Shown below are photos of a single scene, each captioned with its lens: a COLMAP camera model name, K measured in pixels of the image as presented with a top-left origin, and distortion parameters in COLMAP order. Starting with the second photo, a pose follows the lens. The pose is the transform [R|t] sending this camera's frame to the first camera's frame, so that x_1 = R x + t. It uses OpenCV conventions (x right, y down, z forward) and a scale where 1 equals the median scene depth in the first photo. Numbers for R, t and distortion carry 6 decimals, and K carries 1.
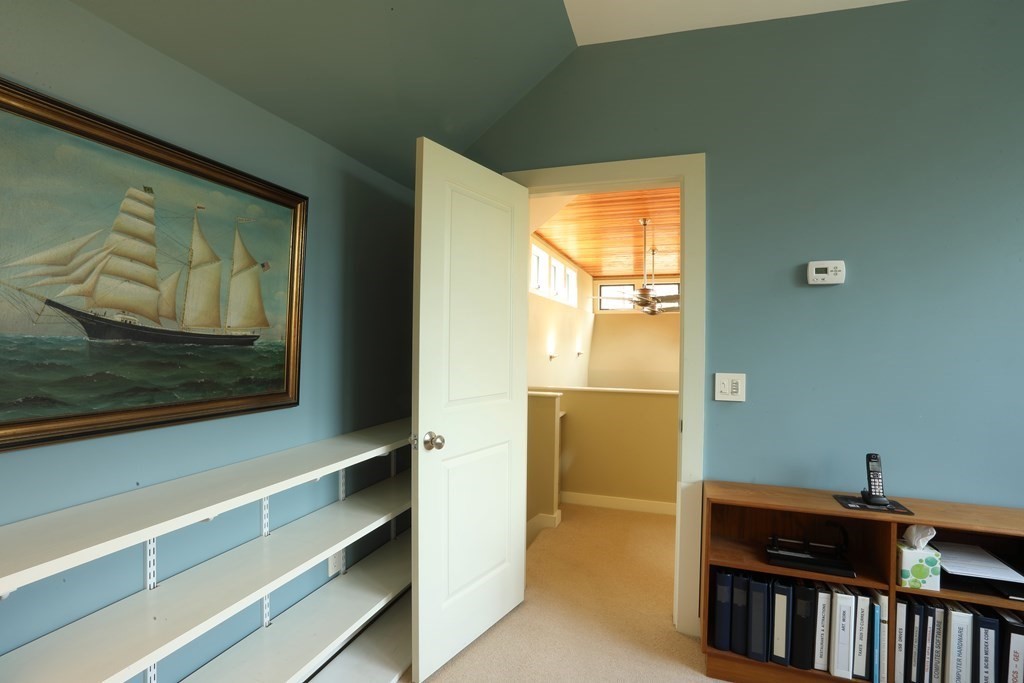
lens RADIAL K [[508.8, 0, 504.4], [0, 508.8, 339.5], [0, 0, 1]] dist [-0.003385, 0.004220]
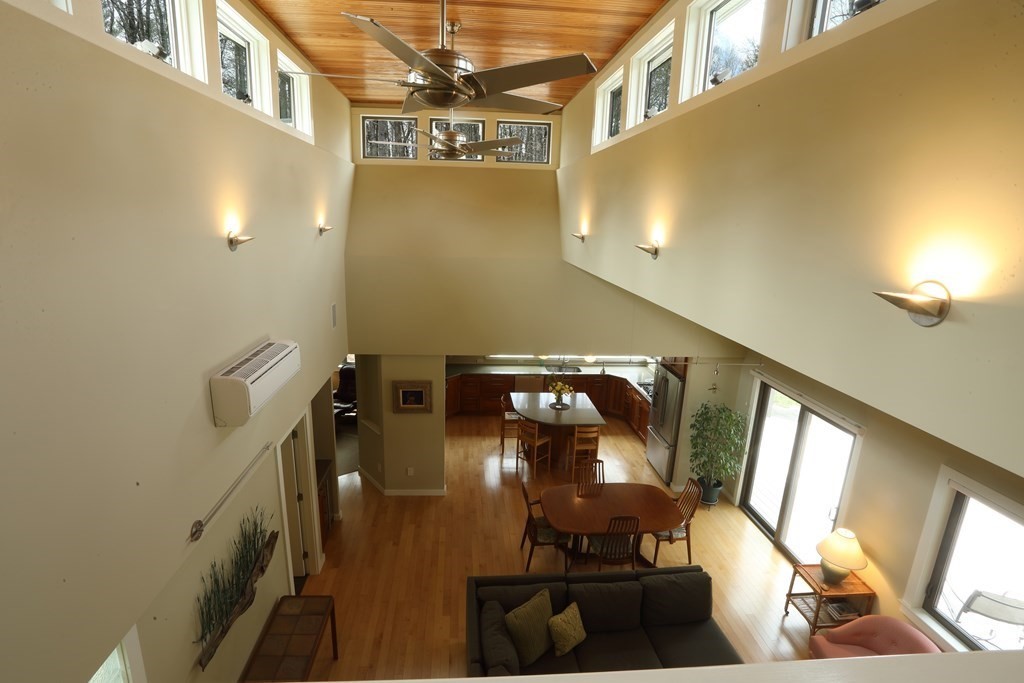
lens RADIAL K [[508.8, 0, 503.0], [0, 508.8, 342.1], [0, 0, 1]] dist [-0.003385, 0.004220]
pose [[0.918998, -0.085236, 0.384939, 0.099968], [-0.014387, 0.968451, 0.248790, 0.004211], [-0.394000, -0.234176, 0.888777, 0.381383]]
